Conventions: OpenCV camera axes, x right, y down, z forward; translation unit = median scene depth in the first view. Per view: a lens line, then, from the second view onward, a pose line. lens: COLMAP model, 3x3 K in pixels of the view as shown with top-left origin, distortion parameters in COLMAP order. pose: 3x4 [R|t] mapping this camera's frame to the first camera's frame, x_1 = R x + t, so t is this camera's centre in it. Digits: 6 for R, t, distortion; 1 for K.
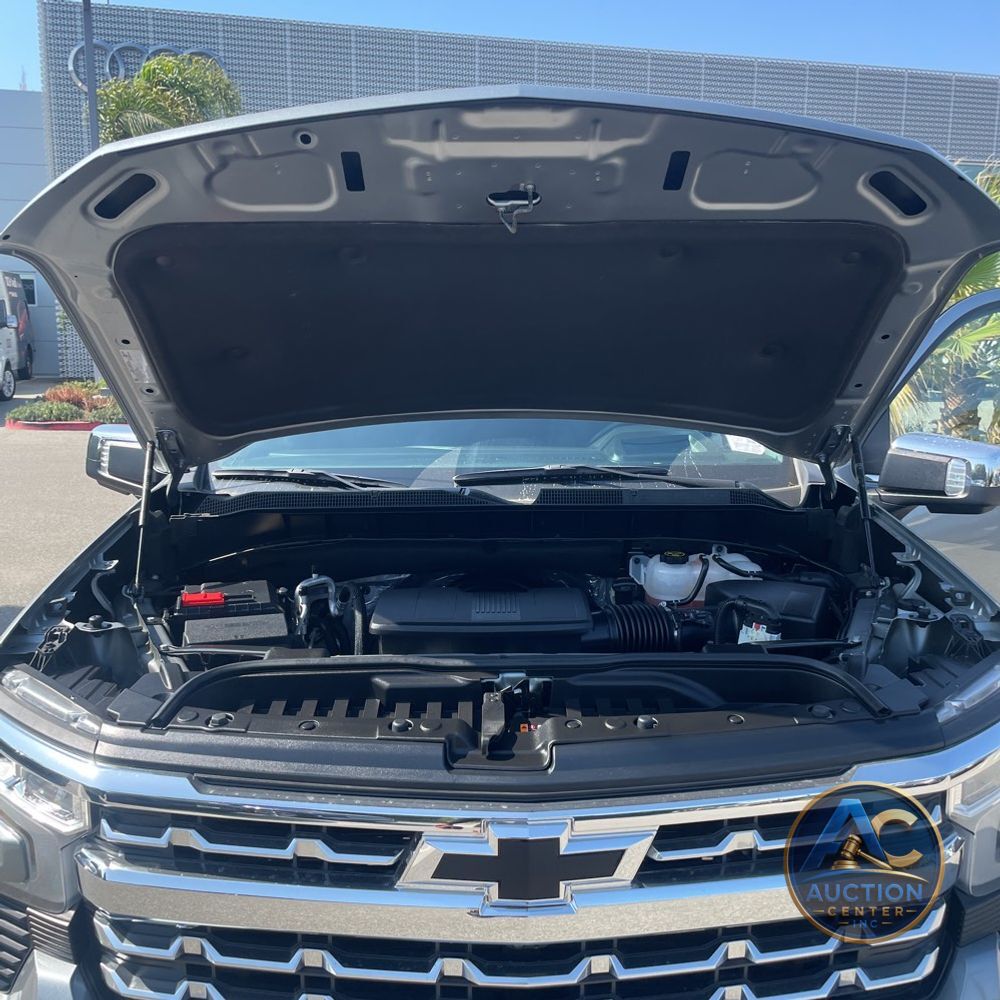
lens RADIAL K [[1016.3, 0, 500.0], [0, 1016.3, 500.0], [0, 0, 1]] dist [0.100611, -0.146174]
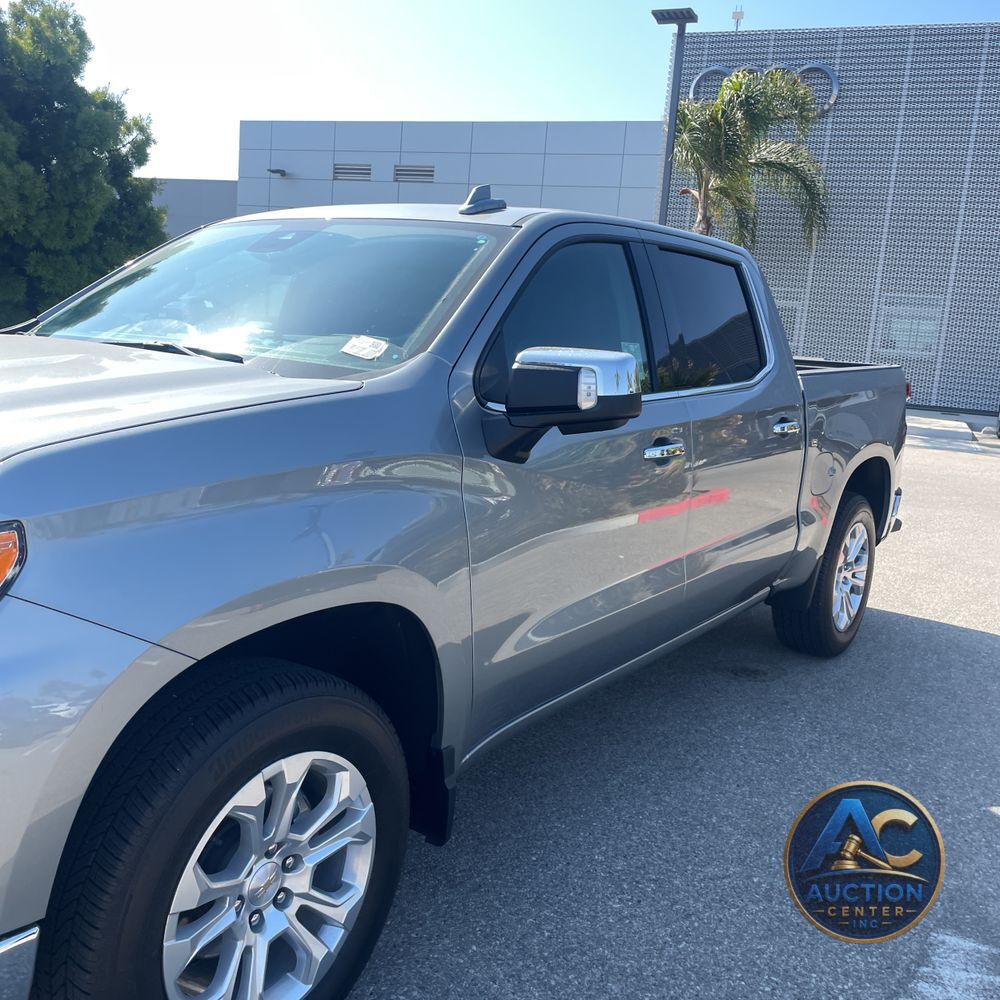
lens RADIAL K [[1003.8, 0, 500.0], [0, 1003.8, 500.0], [0, 0, 1]] dist [0.087972, -0.123343]
pose [[0.813674, 0.152111, -0.561068, 0.828582], [-0.163710, 0.986055, 0.029914, 0.033047], [0.557794, 0.067512, 0.827229, 0.339628]]
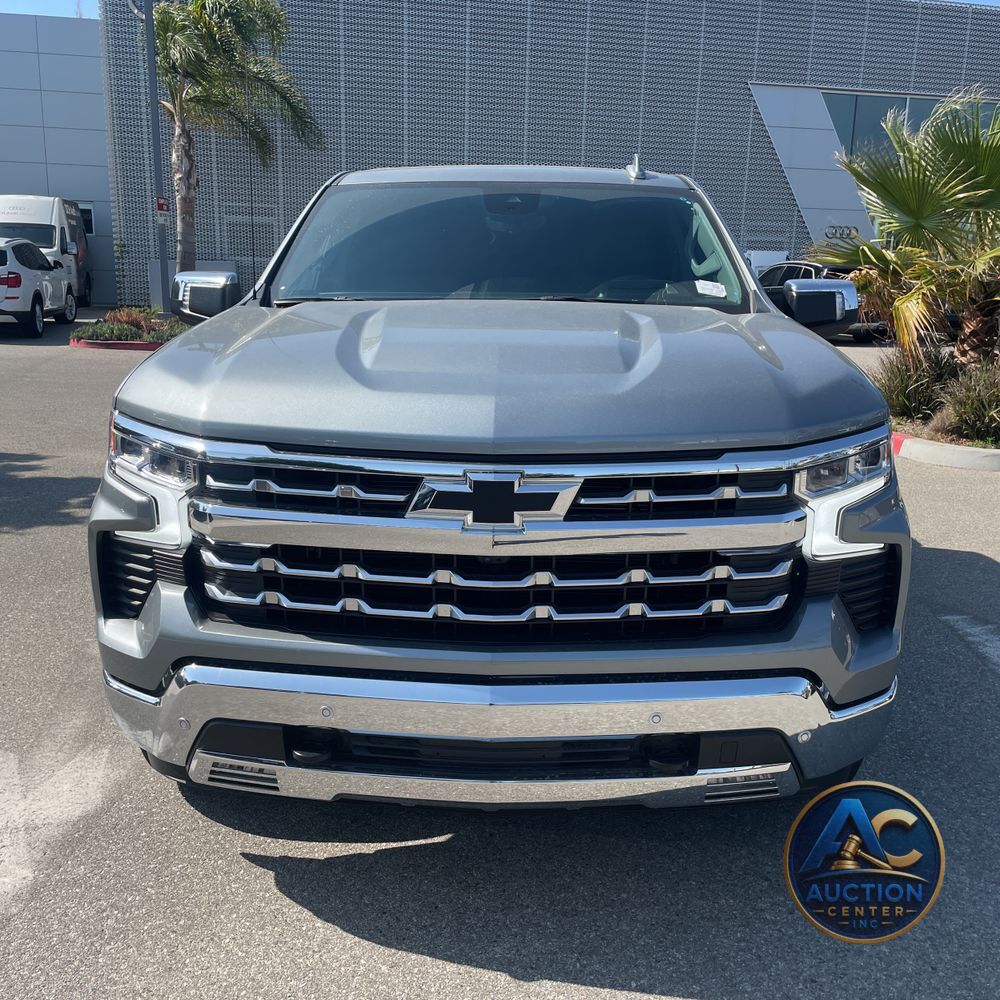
lens RADIAL K [[1000.6, 0, 502.4], [0, 1000.6, 516.4], [0, 0, 1]] dist [0.102972, -0.144655]
pose [[0.998930, 0.026060, -0.038211, 0.047299], [-0.023219, 0.997062, 0.072989, 0.132410], [0.040001, -0.072024, 0.996601, -0.218576]]
